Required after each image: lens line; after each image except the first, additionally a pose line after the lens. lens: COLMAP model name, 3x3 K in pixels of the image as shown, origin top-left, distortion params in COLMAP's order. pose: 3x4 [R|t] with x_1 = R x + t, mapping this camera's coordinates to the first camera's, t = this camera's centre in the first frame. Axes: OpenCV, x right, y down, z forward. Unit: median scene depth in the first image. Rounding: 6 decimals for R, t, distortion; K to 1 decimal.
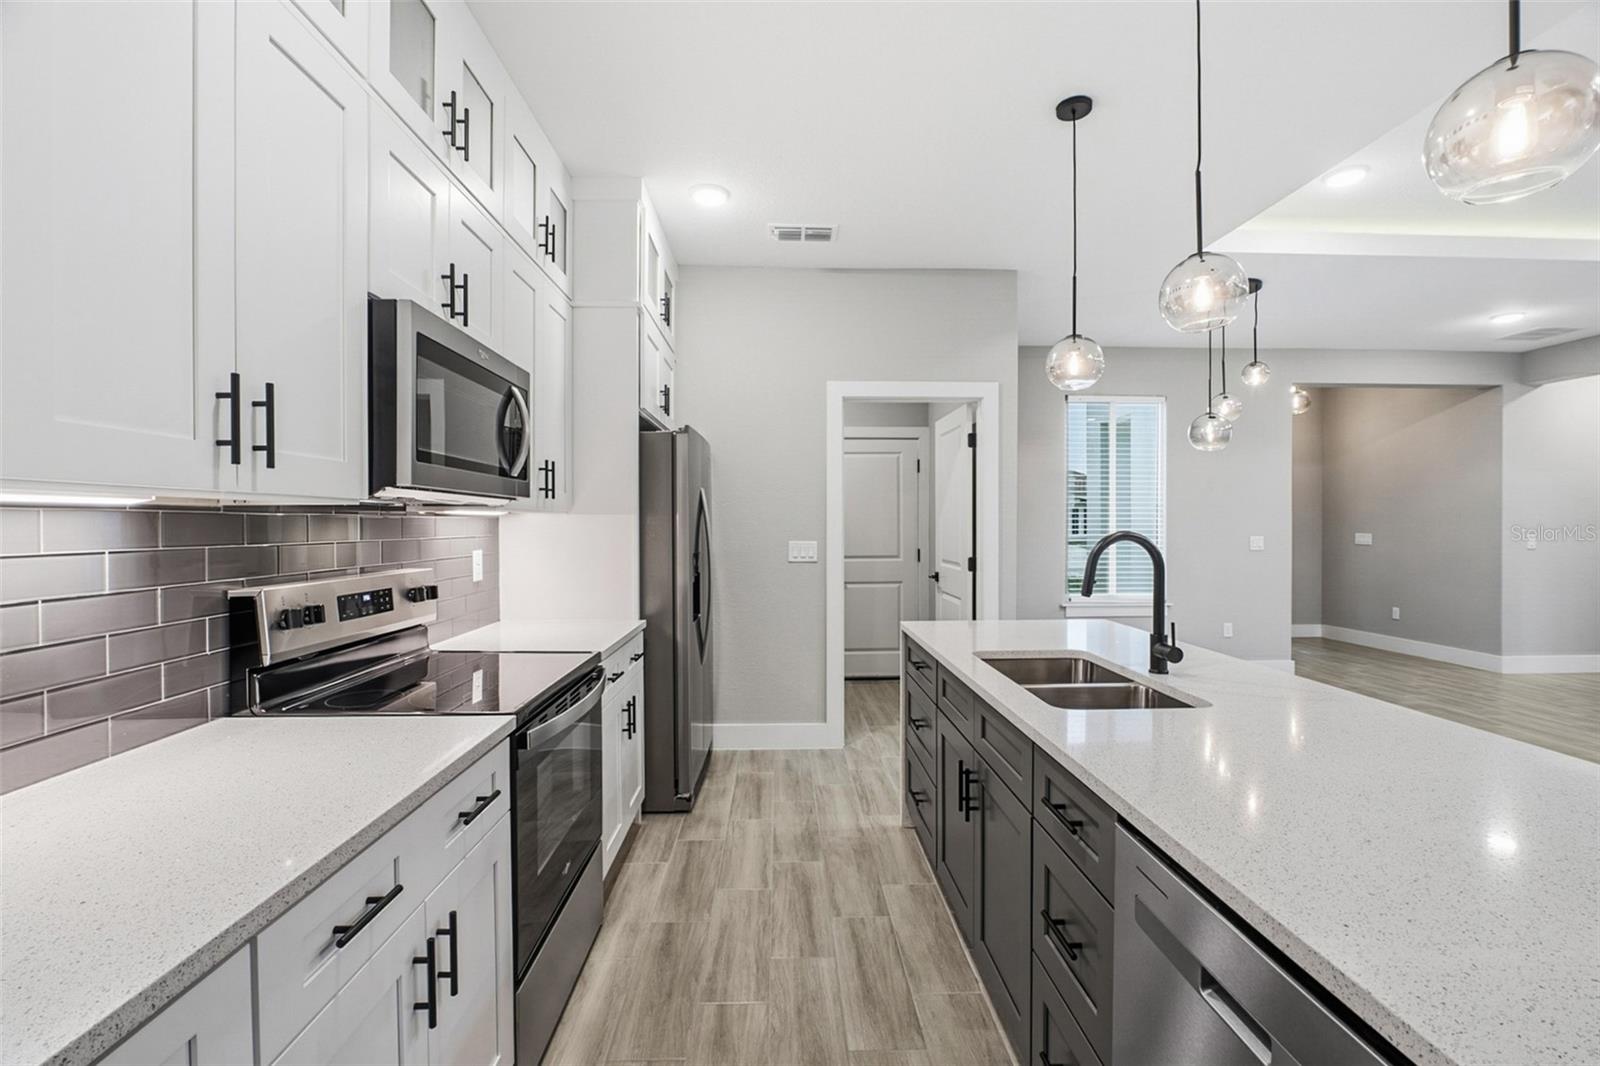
lens RADIAL K [[713.8, 0, 806.1], [0, 713.8, 528.9], [0, 0, 1]] dist [-0.002595, 0.000560]
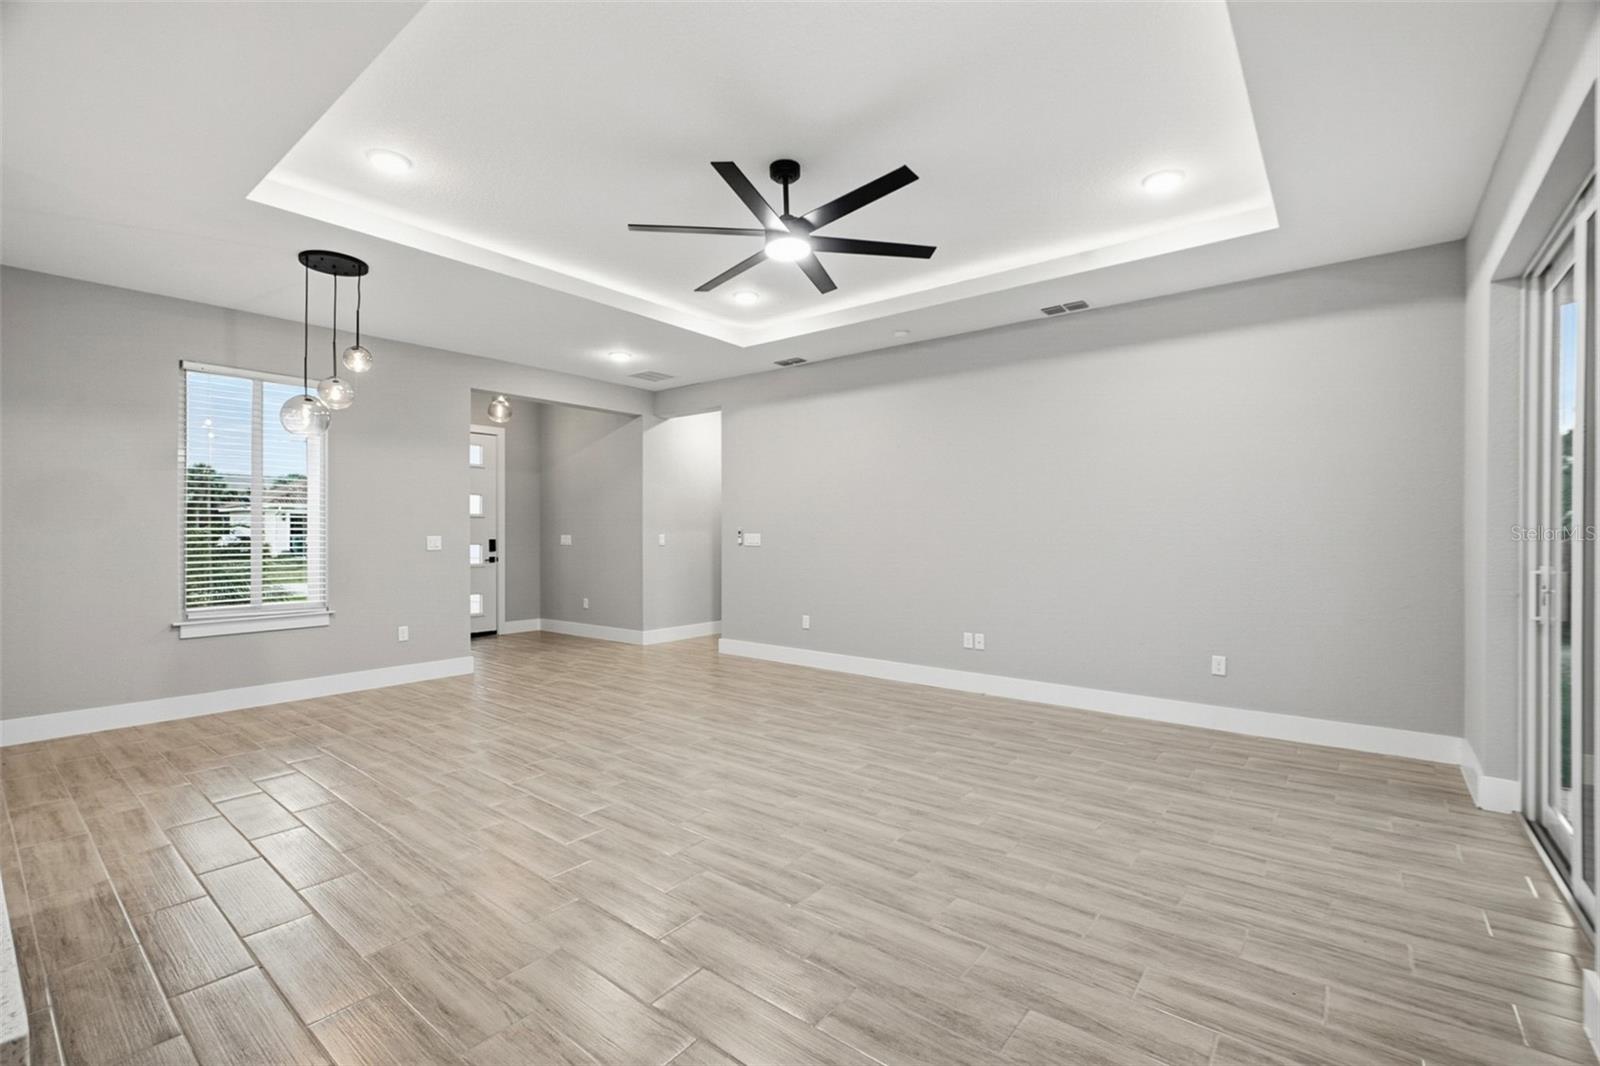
lens RADIAL K [[713.8, 0, 790.6], [0, 713.8, 529.8], [0, 0, 1]] dist [-0.002595, 0.000560]
pose [[0.675169, 0.001373, 0.737662, 0.229071], [0.009647, 0.999896, -0.010691, 0.016688], [-0.737600, 0.014335, 0.675086, -0.038589]]
